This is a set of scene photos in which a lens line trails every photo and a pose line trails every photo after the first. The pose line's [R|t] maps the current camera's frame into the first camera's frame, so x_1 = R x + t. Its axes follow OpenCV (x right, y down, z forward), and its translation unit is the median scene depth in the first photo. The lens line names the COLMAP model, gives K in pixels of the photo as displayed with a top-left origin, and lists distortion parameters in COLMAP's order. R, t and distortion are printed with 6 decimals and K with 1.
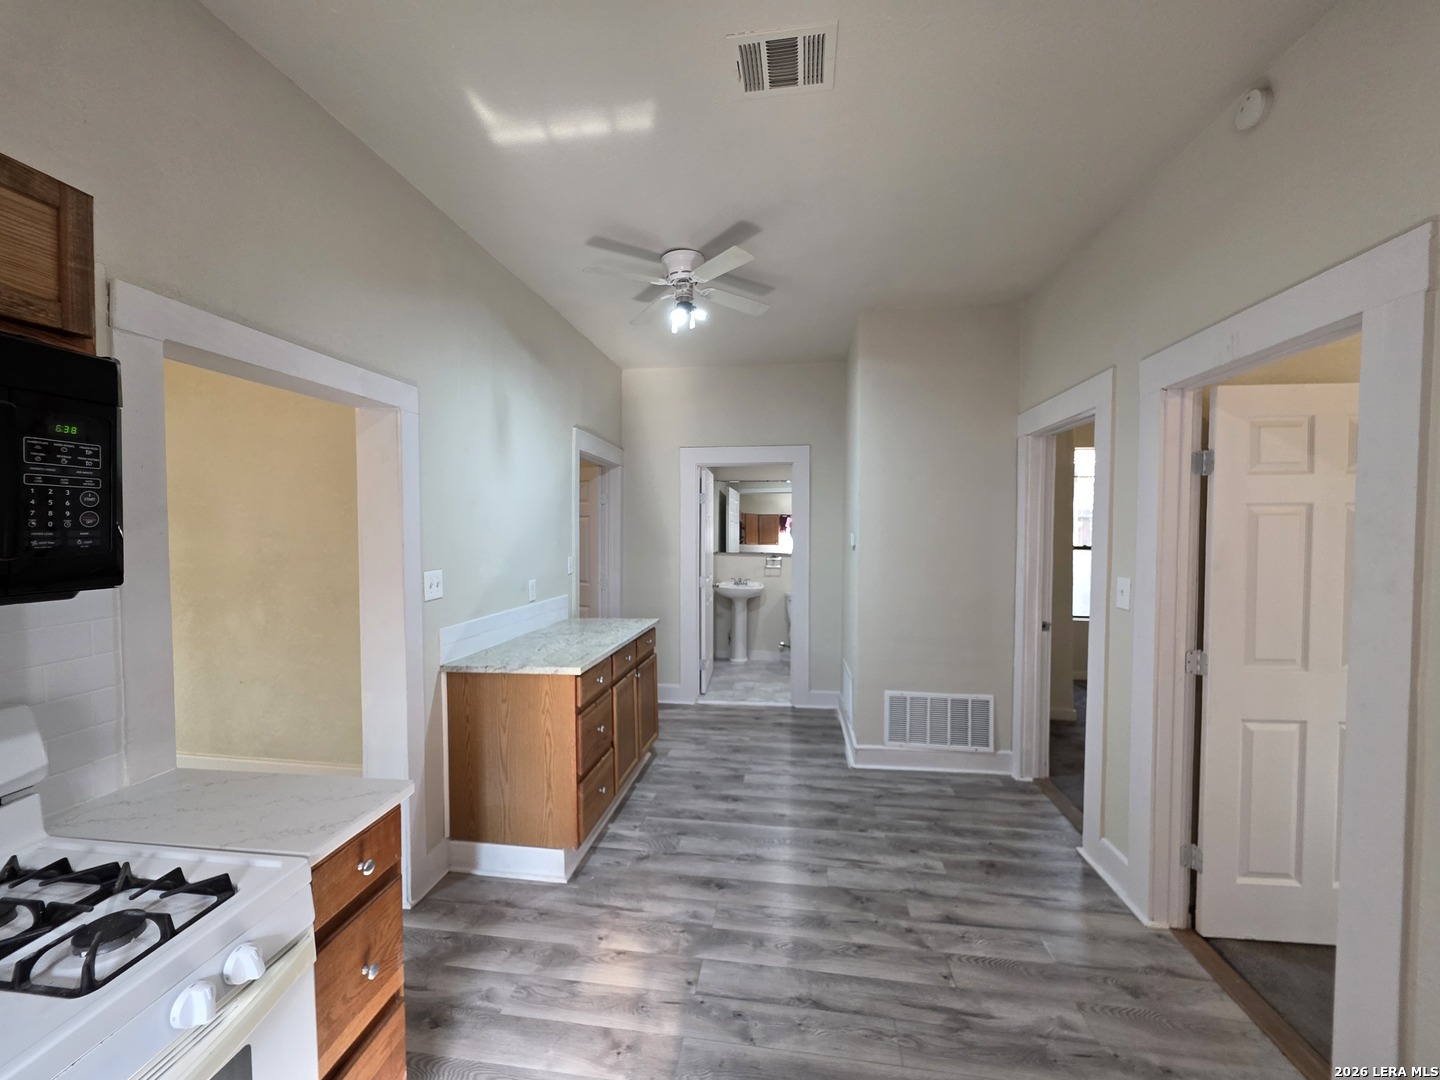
lens RADIAL K [[576.9, 0, 717.1], [0, 576.9, 541.8], [0, 0, 1]] dist [0.002470, -0.000295]
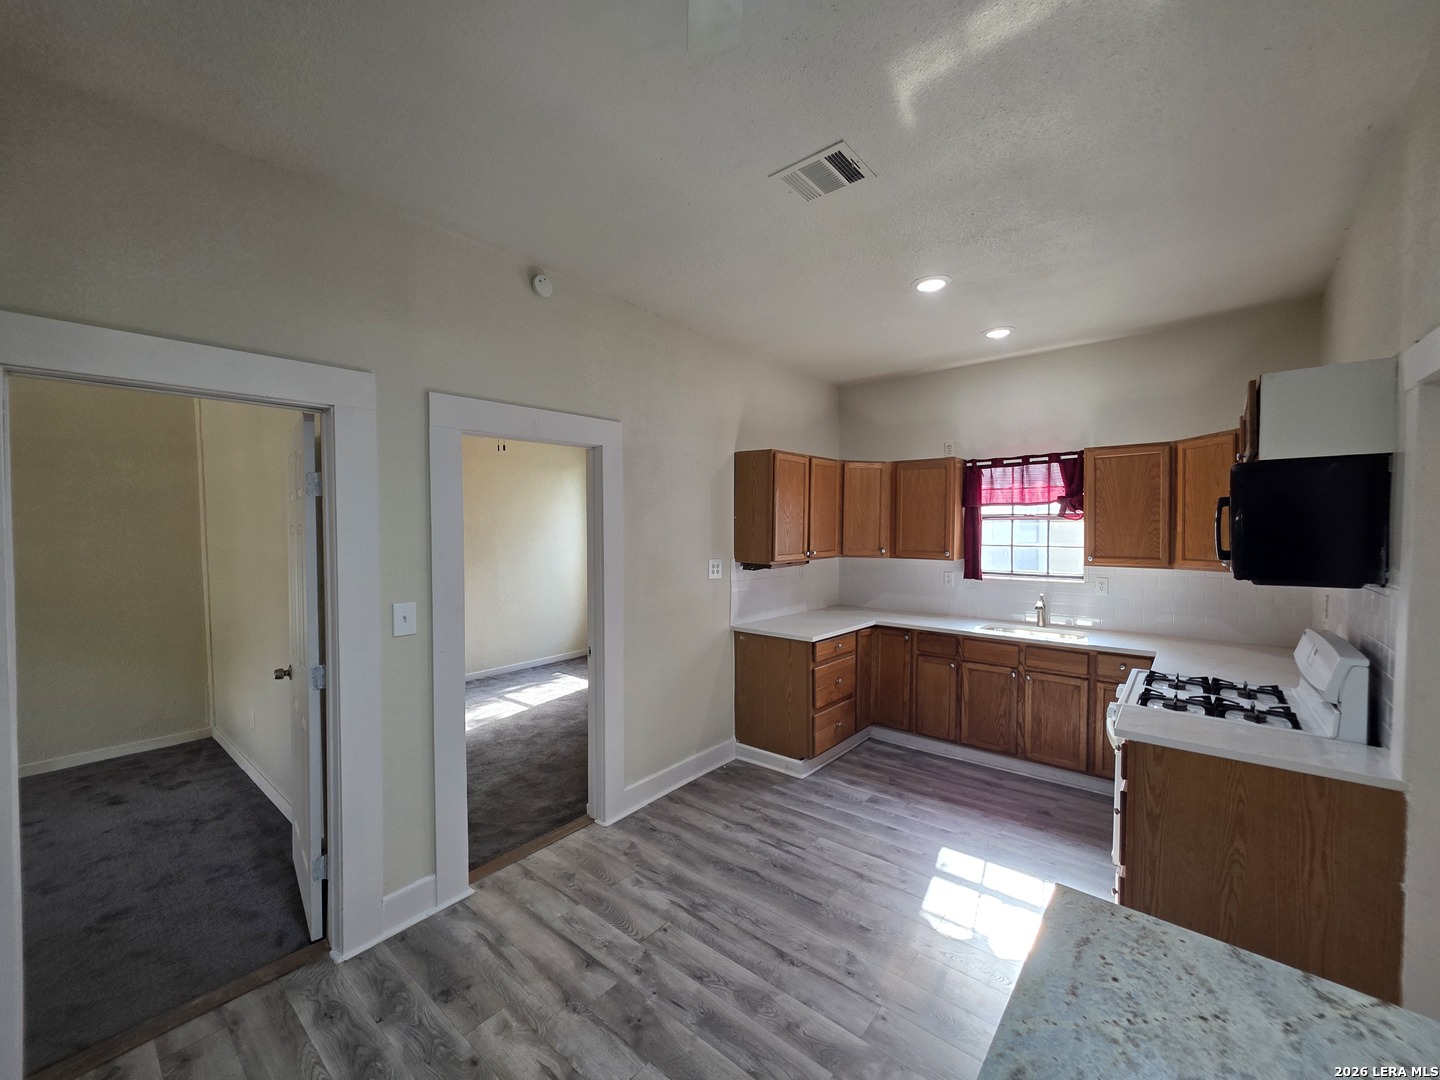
lens RADIAL K [[576.9, 0, 714.9], [0, 576.9, 542.4], [0, 0, 1]] dist [0.002470, -0.000295]
pose [[-0.844769, -0.011827, 0.535001, -0.268349], [0.021811, 0.998164, 0.056506, -0.088391], [-0.534687, 0.059404, -0.842960, 1.617733]]
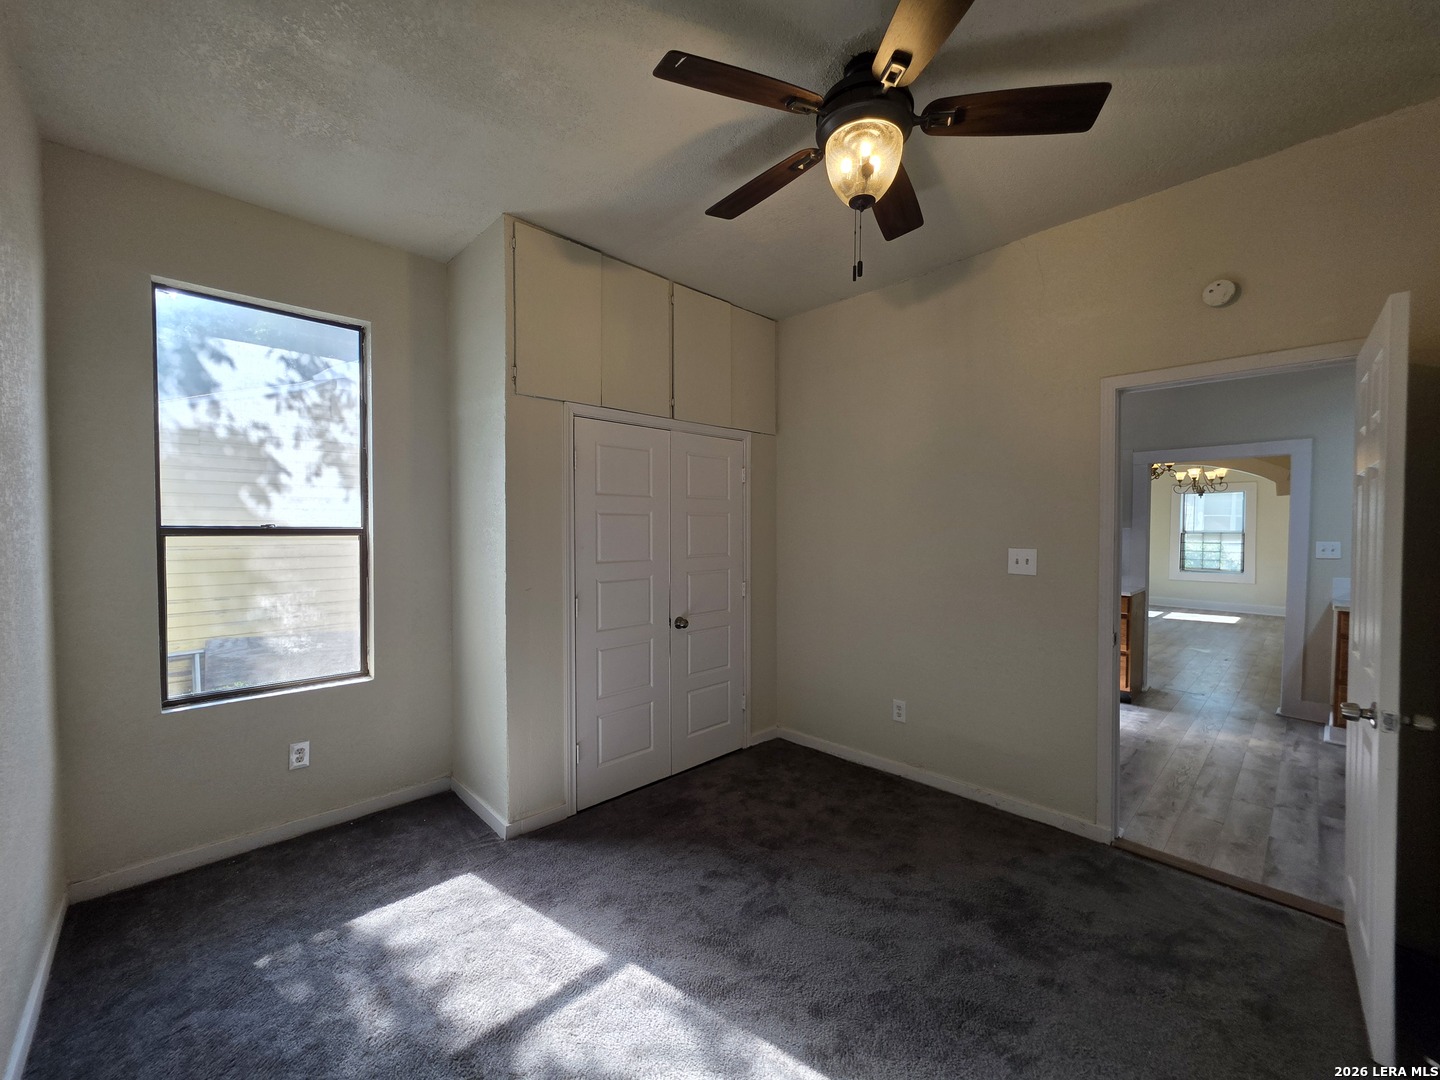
lens RADIAL K [[576.9, 0, 714.5], [0, 576.9, 542.8], [0, 0, 1]] dist [0.002470, -0.000295]
pose [[-0.619612, 0.019512, -0.784665, 2.121406], [-0.023746, 0.998767, 0.043587, 0.025125], [0.784549, 0.045640, -0.618385, 0.695842]]
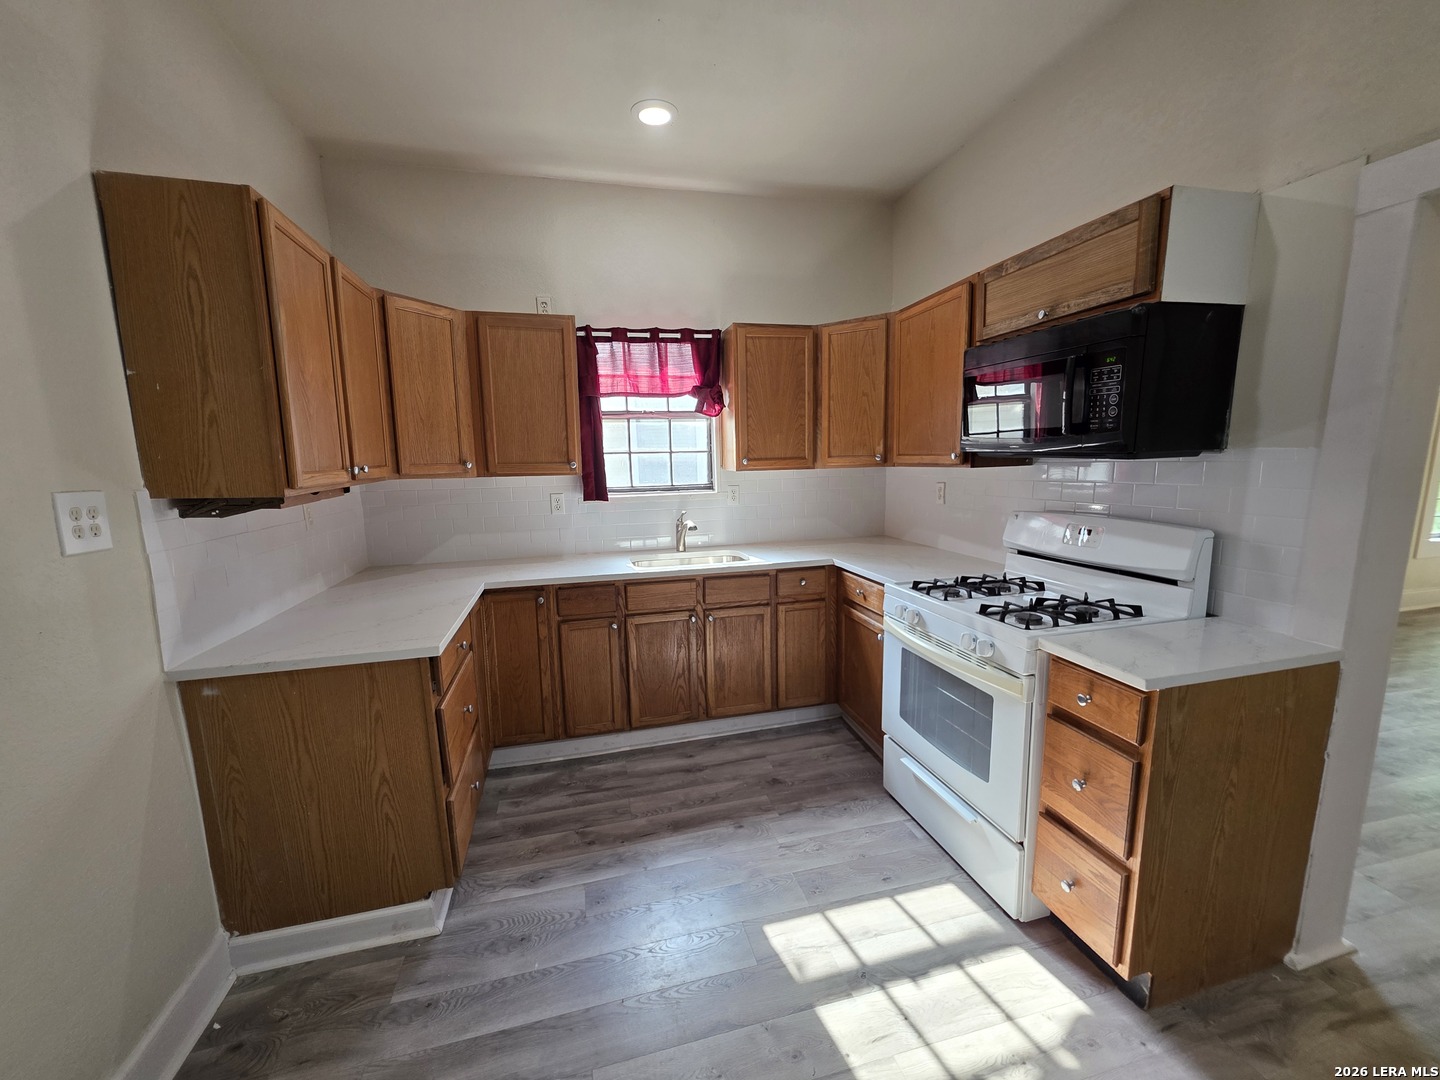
lens RADIAL K [[576.9, 0, 716.5], [0, 576.9, 544.1], [0, 0, 1]] dist [0.002470, -0.000295]
pose [[-0.927179, 0.078075, -0.366394, 0.276124], [0.008696, 0.982263, 0.187305, 0.006762], [0.374519, 0.170479, -0.911412, 0.933979]]
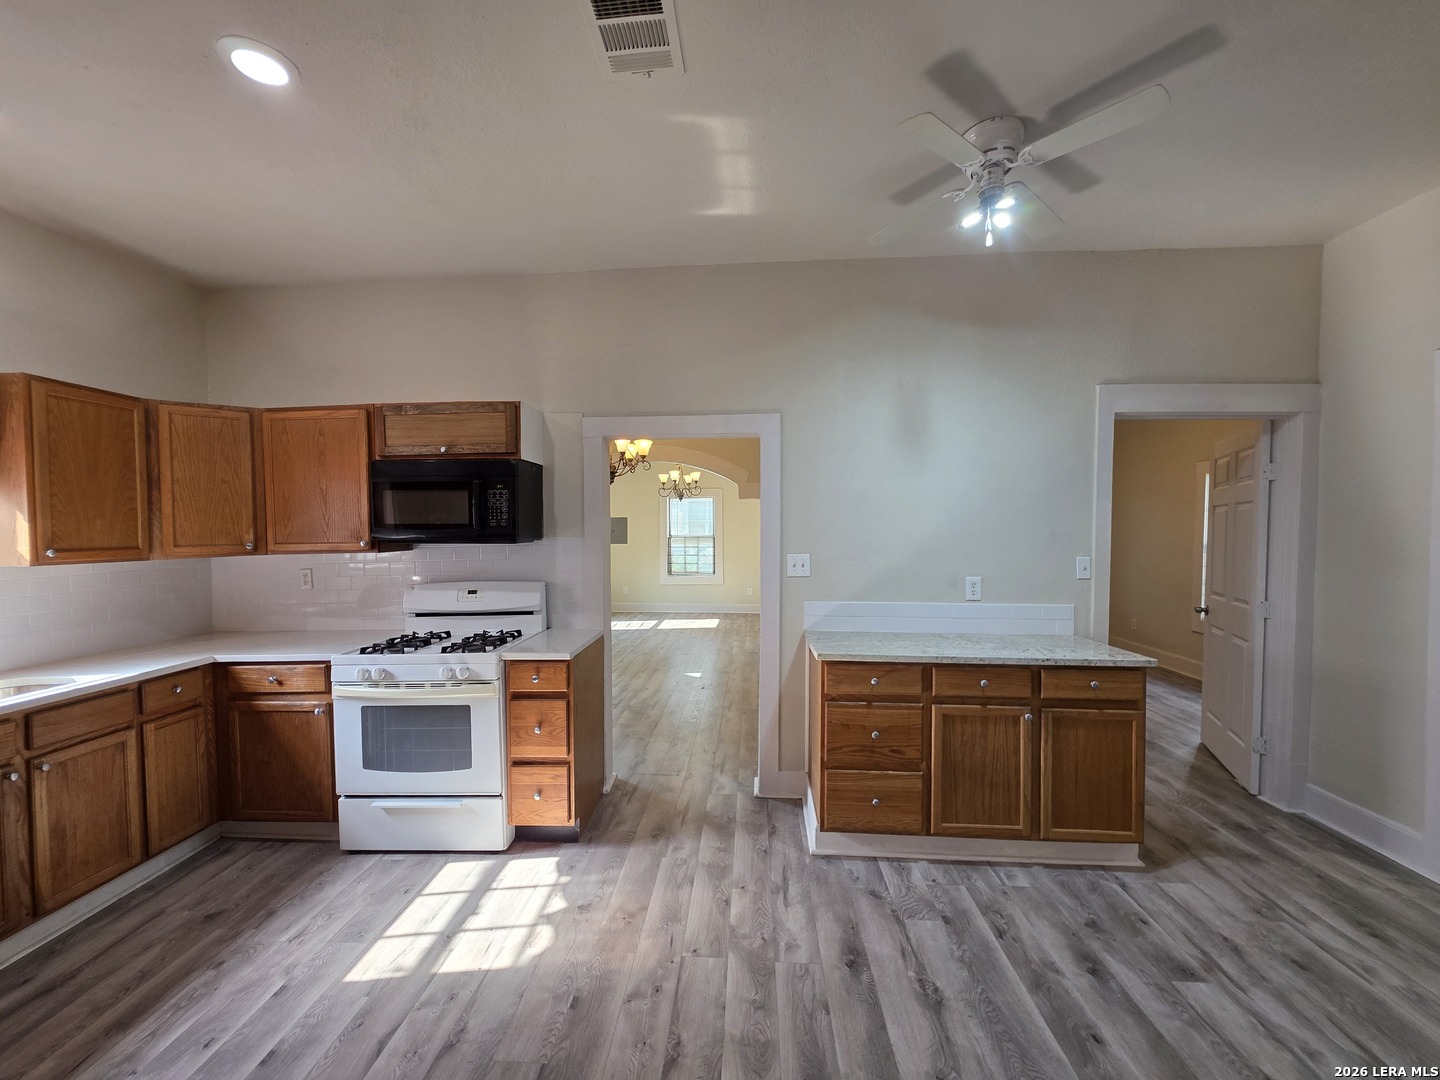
lens RADIAL K [[576.9, 0, 719.4], [0, 576.9, 544.5], [0, 0, 1]] dist [0.002470, -0.000295]
pose [[0.082890, 0.023376, -0.996284, 0.815979], [-0.022201, 0.999520, 0.021605, 0.007509], [0.996311, 0.020327, 0.083369, 0.788665]]
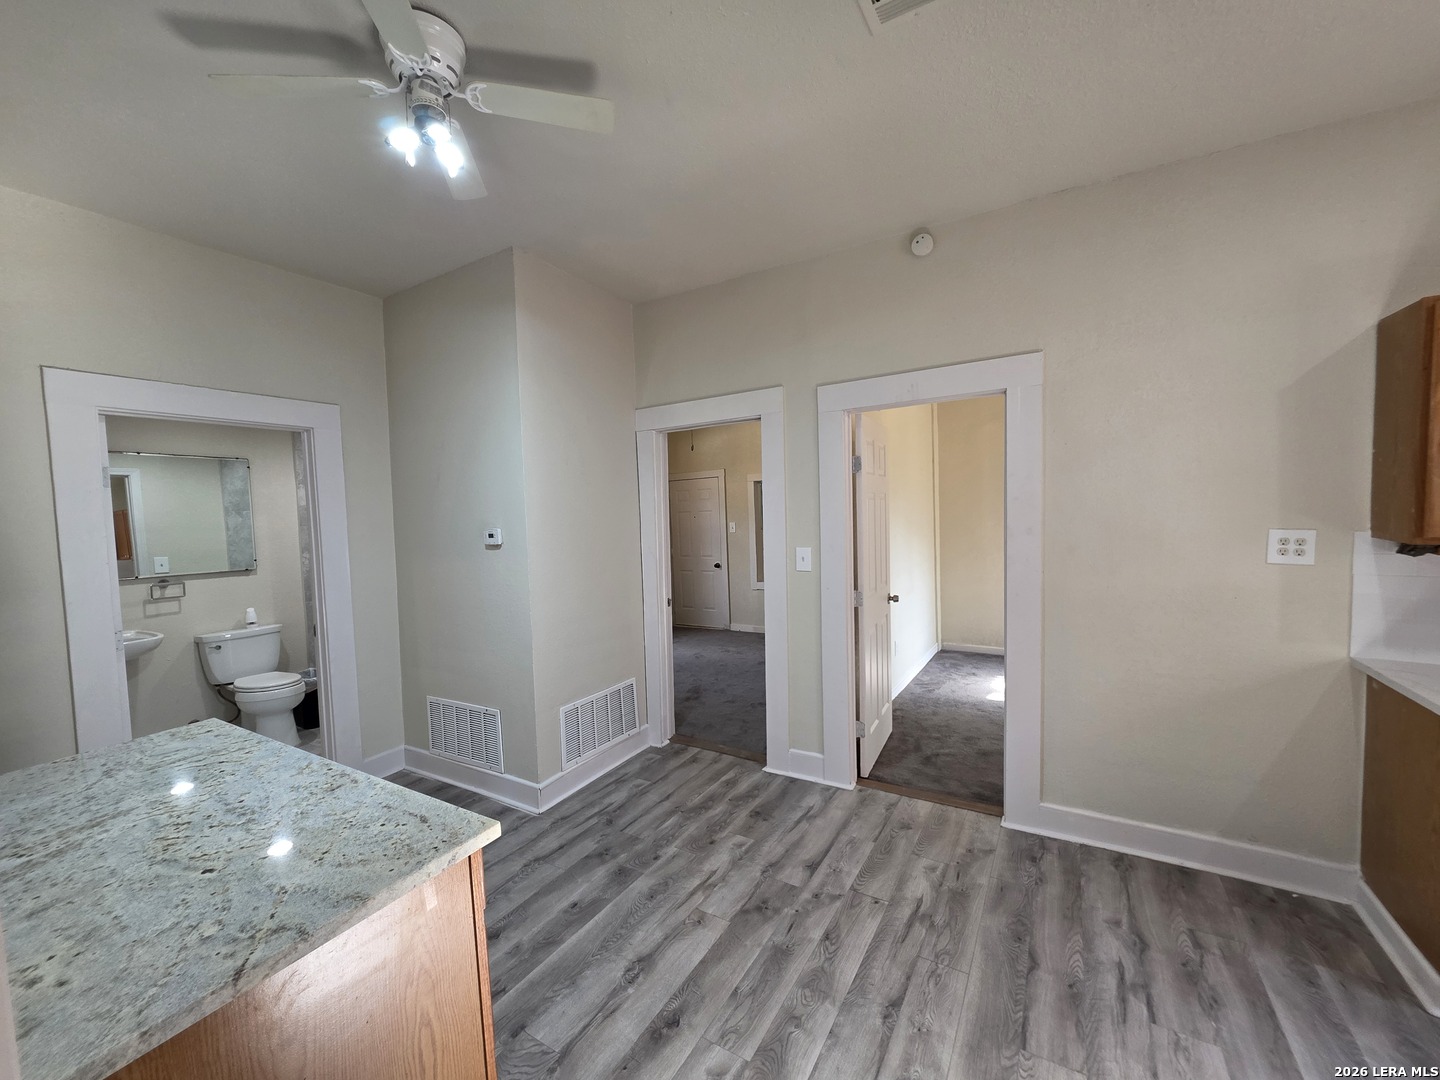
lens RADIAL K [[576.9, 0, 717.6], [0, 576.9, 542.7], [0, 0, 1]] dist [0.002470, -0.000295]
pose [[0.396505, -0.063369, 0.915843, -0.620764], [0.057883, 0.997355, 0.043950, -0.018851], [-0.916206, 0.035586, 0.399125, 0.688580]]
